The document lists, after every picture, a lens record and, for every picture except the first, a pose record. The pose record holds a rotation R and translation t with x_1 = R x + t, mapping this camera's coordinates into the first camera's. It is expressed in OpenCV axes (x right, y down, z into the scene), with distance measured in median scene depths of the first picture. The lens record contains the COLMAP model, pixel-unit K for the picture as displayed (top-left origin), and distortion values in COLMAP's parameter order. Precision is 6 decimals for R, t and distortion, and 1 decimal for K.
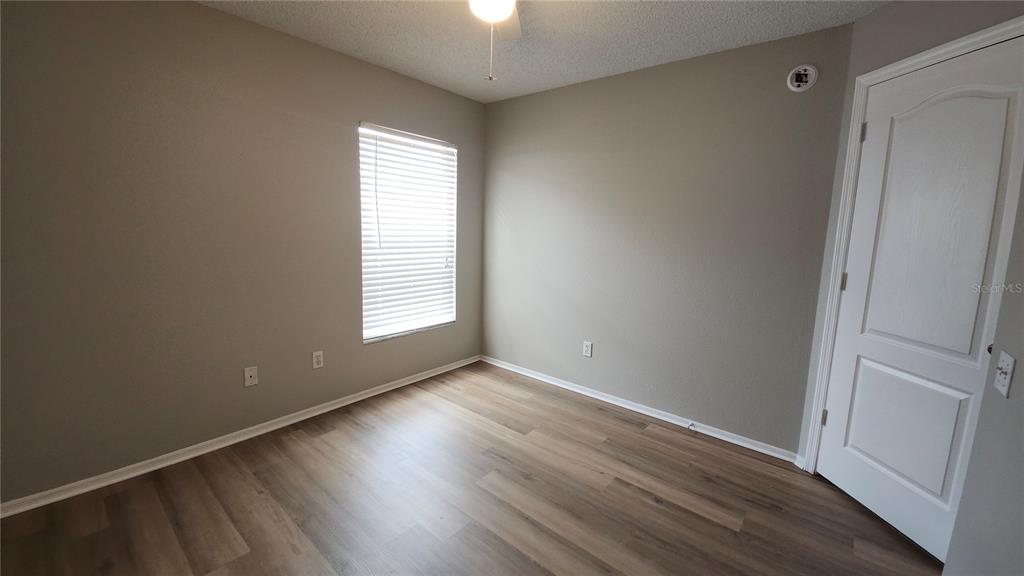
lens RADIAL K [[401.8, 0, 510.8], [0, 401.8, 280.9], [0, 0, 1]] dist [-0.016347, -0.000414]
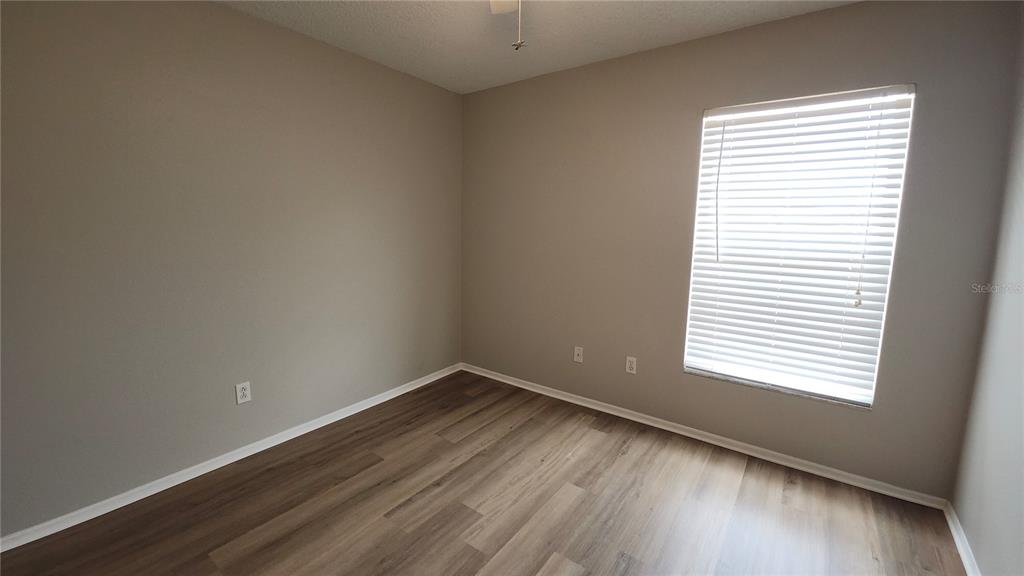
lens RADIAL K [[404.2, 0, 510.7], [0, 404.2, 279.7], [0, 0, 1]] dist [-0.017991, -0.000222]
pose [[0.063397, 0.107287, -0.992205, 0.489749], [-0.147799, 0.984251, 0.096984, -0.069984], [0.986983, 0.140499, 0.078256, 0.595531]]
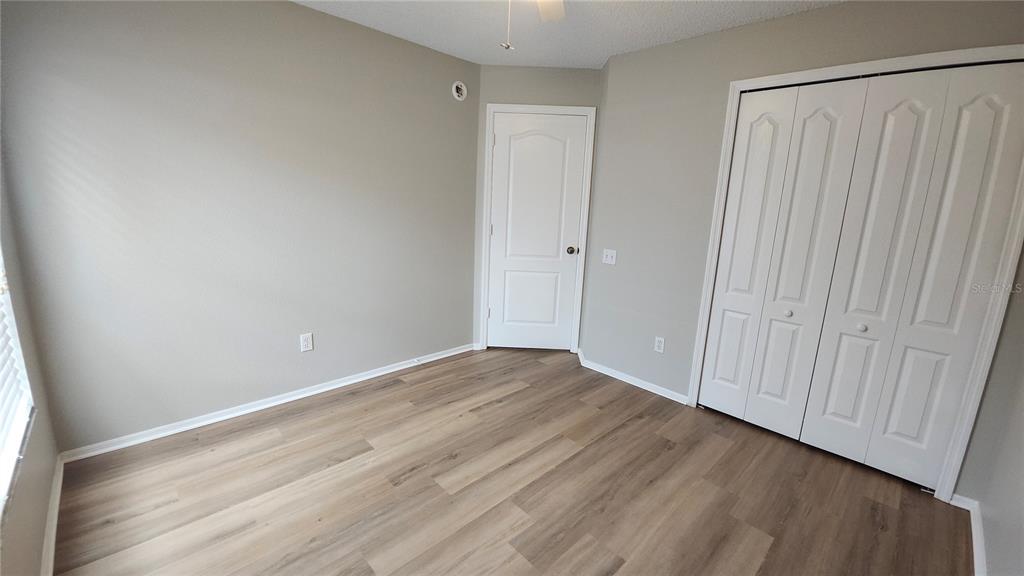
lens RADIAL K [[404.2, 0, 510.7], [0, 404.2, 279.7], [0, 0, 1]] dist [-0.017991, -0.000222]
pose [[0.102422, -0.215685, 0.971077, -0.649201], [0.096316, 0.973774, 0.206125, -0.104117], [-0.990067, 0.072419, 0.120510, 0.556201]]
